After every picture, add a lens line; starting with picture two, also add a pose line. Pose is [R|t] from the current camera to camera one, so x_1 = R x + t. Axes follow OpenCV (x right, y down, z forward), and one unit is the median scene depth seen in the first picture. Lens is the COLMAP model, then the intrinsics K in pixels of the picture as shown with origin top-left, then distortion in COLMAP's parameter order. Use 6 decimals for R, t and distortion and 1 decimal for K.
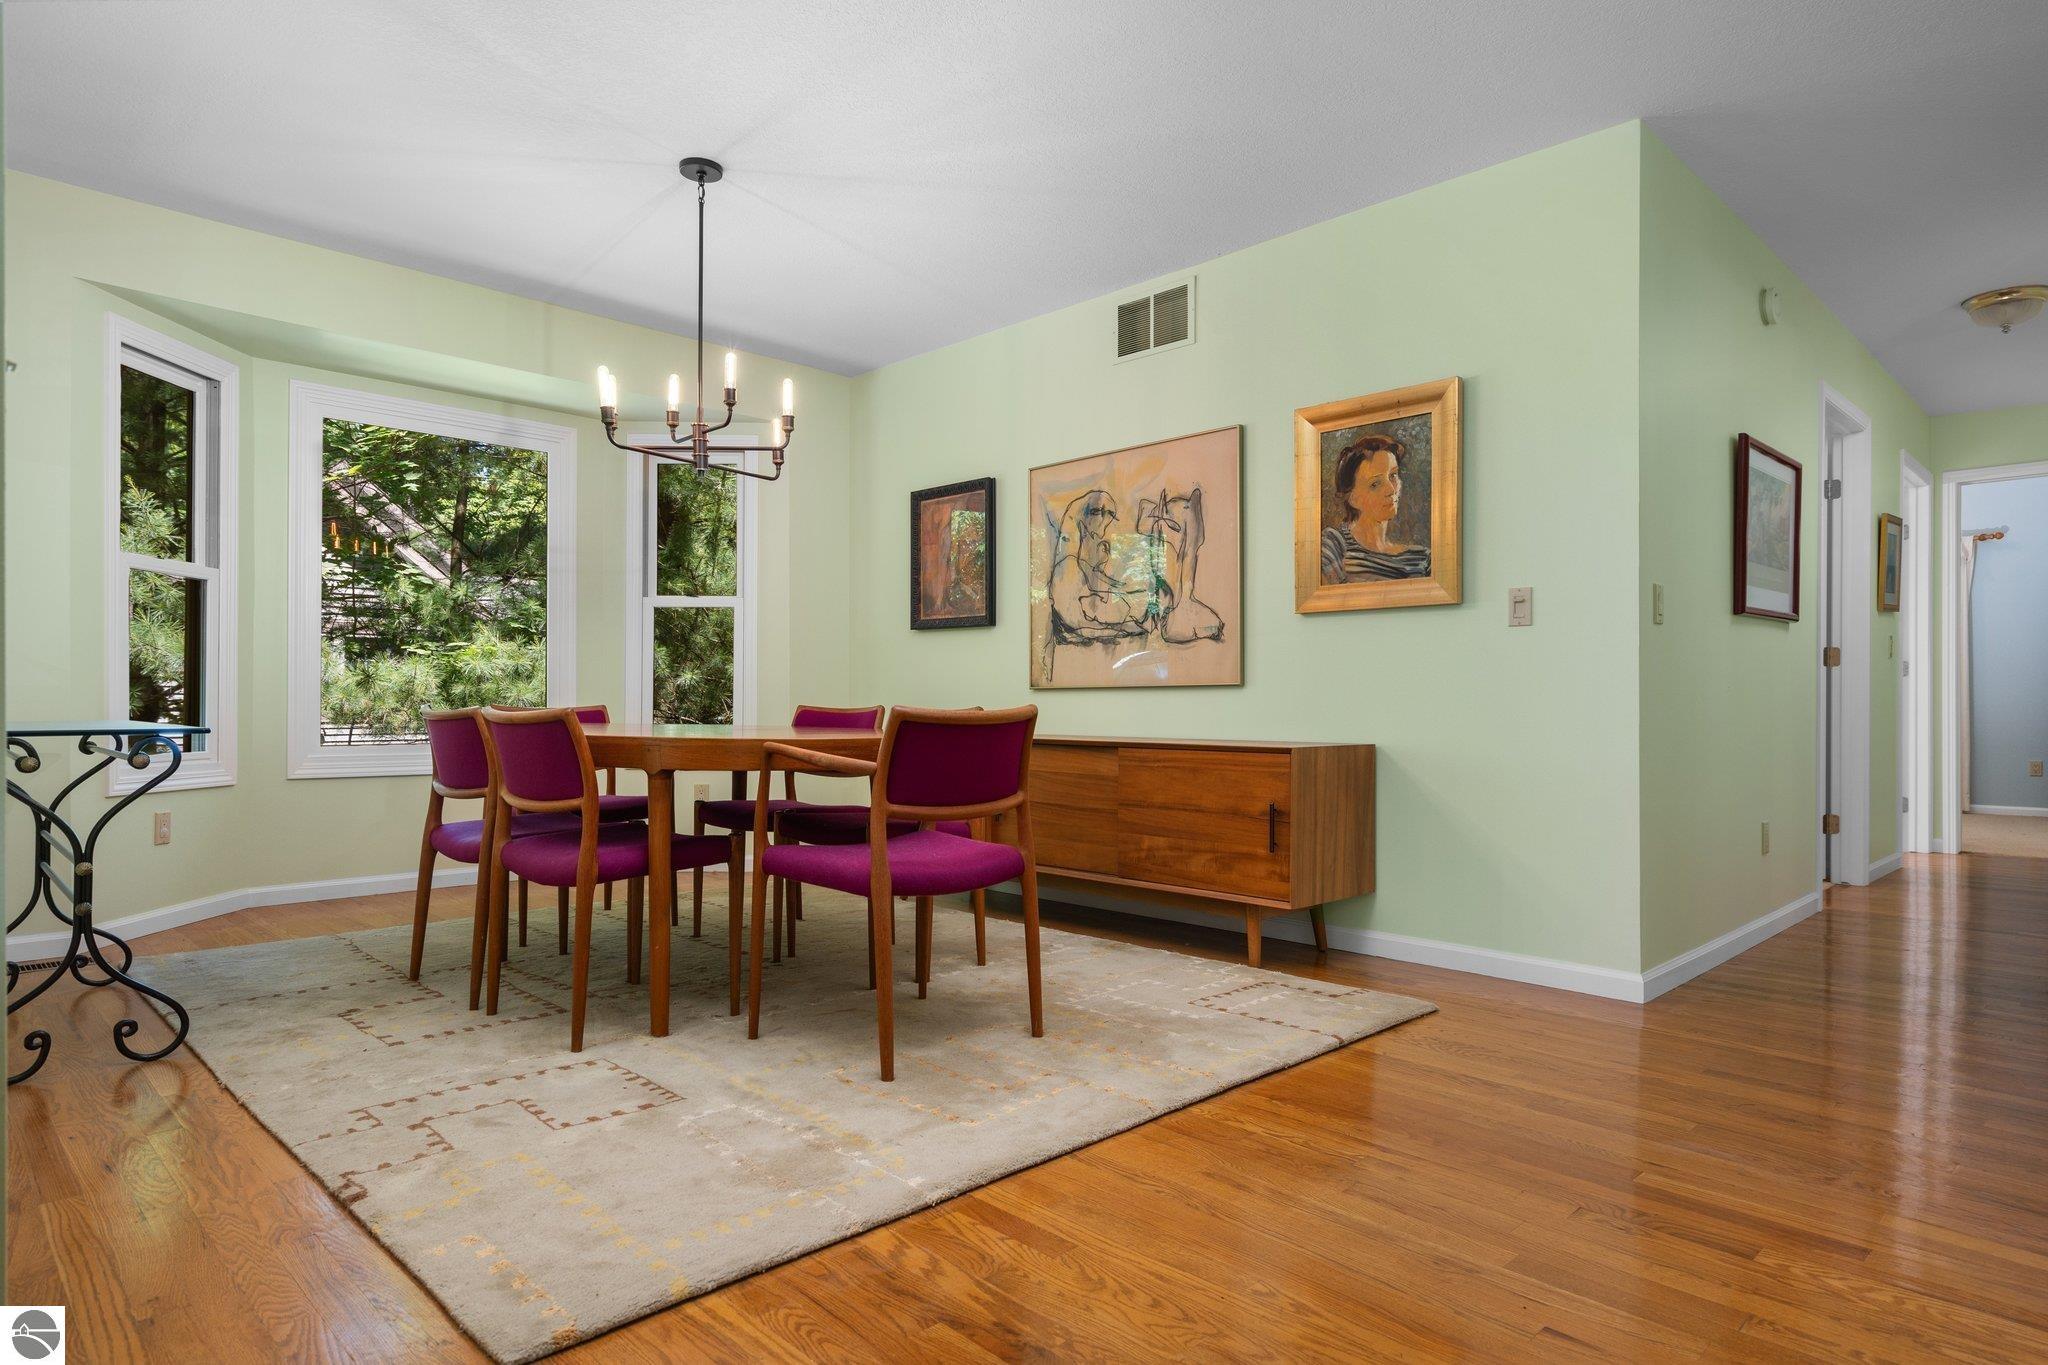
lens RADIAL K [[1145.2, 0, 1026.6], [0, 1145.2, 692.3], [0, 0, 1]] dist [0.007204, 0.001157]
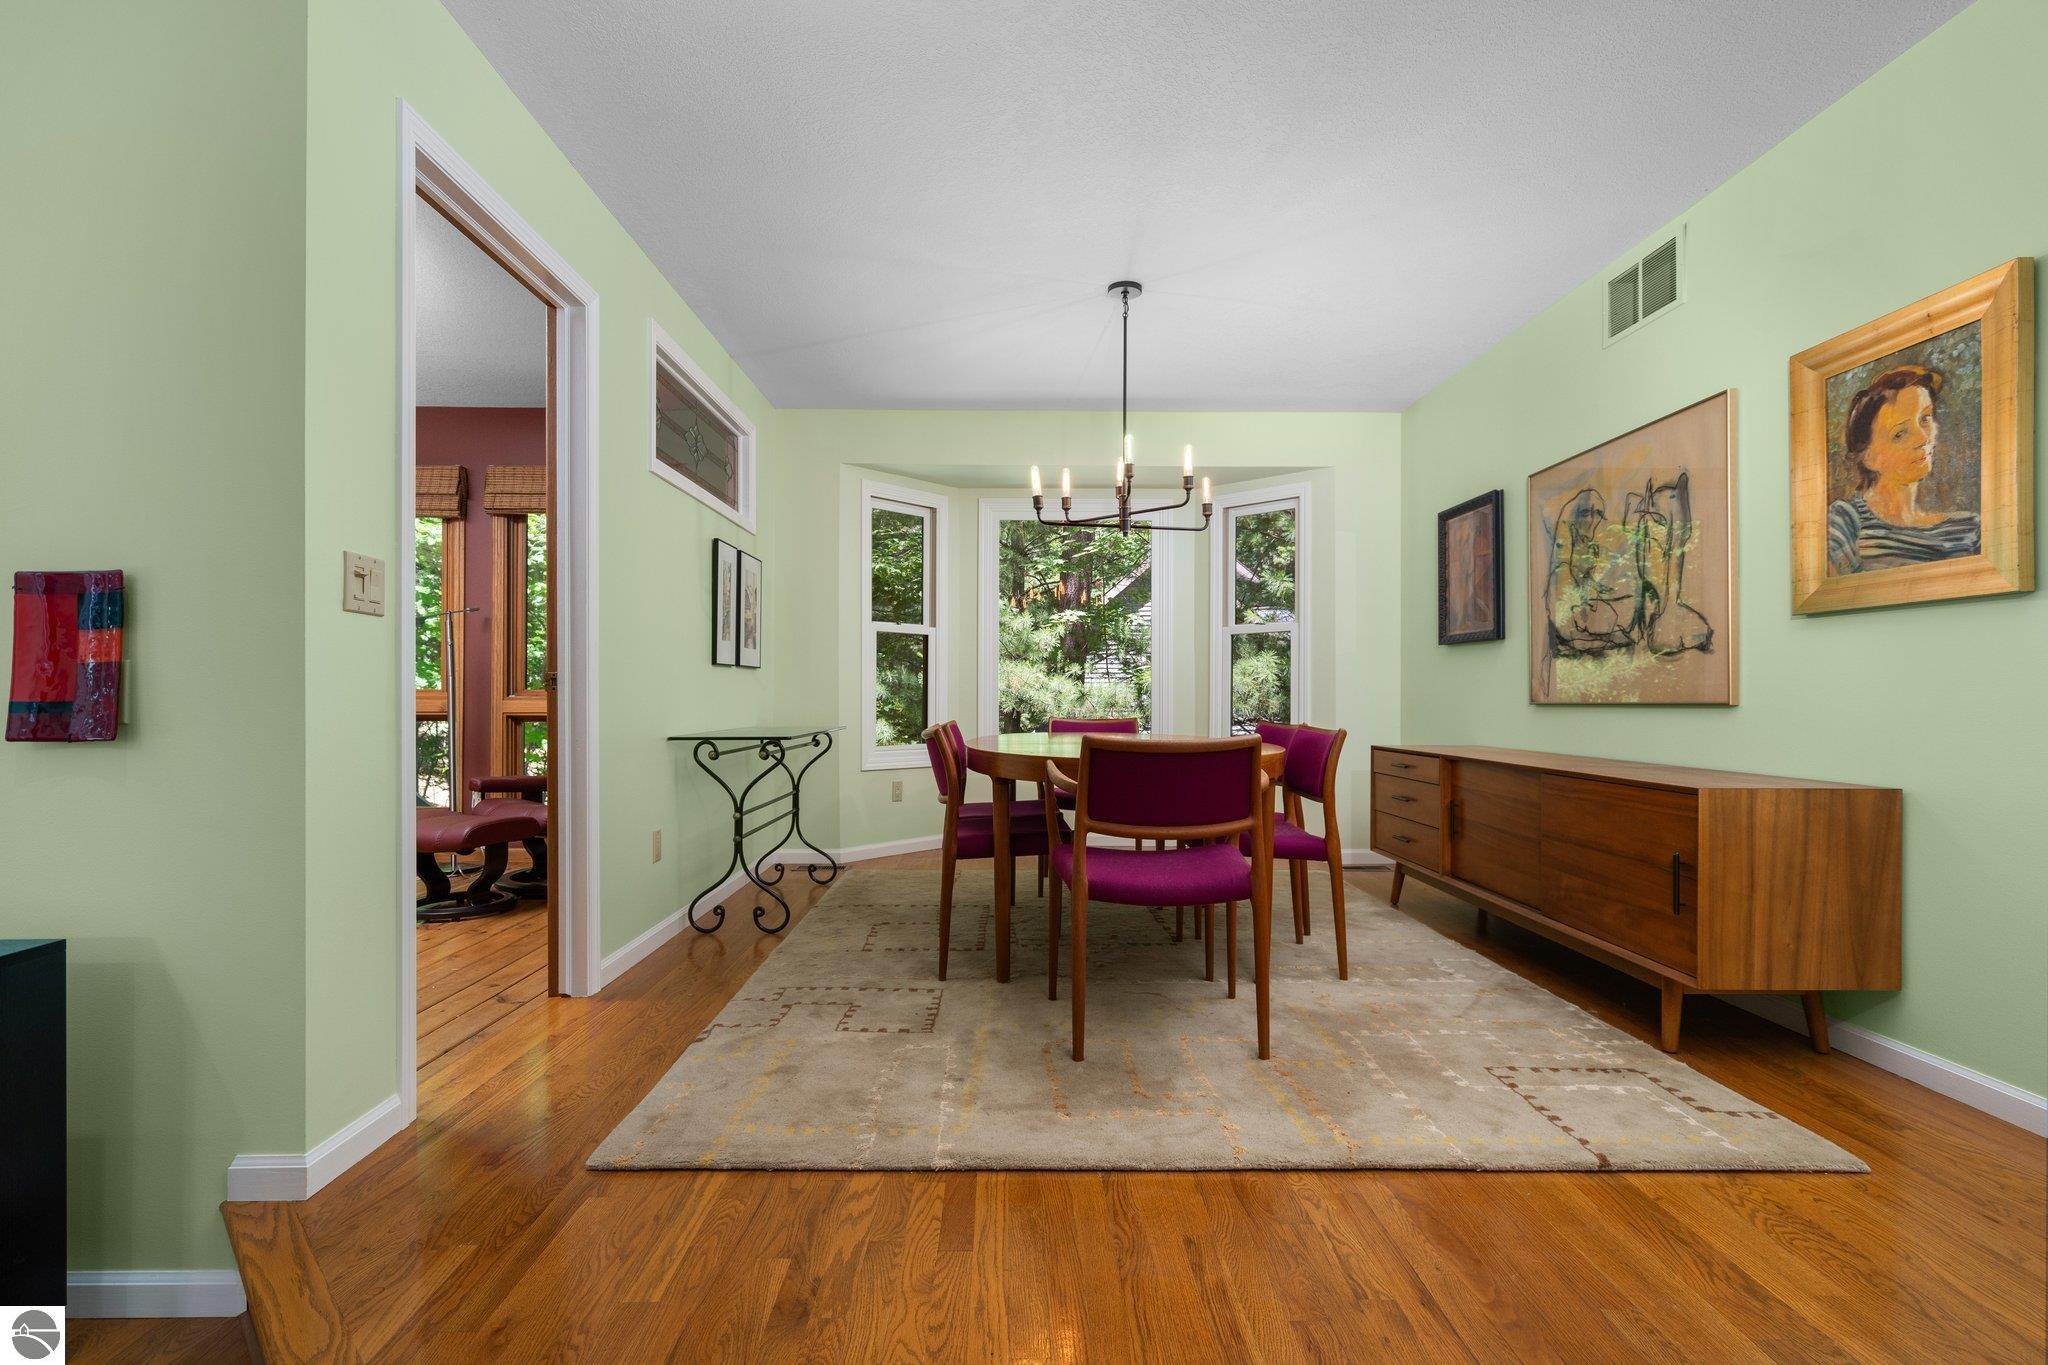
lens RADIAL K [[940.0, 0, 1019.4], [0, 940.0, 689.4], [0, 0, 1]] dist [0.001157, 0.001305]
pose [[0.724936, -0.008195, -0.688768, 0.317979], [0.006320, 0.999966, -0.005246, -0.018965], [0.688787, -0.000550, 0.724963, 0.178541]]
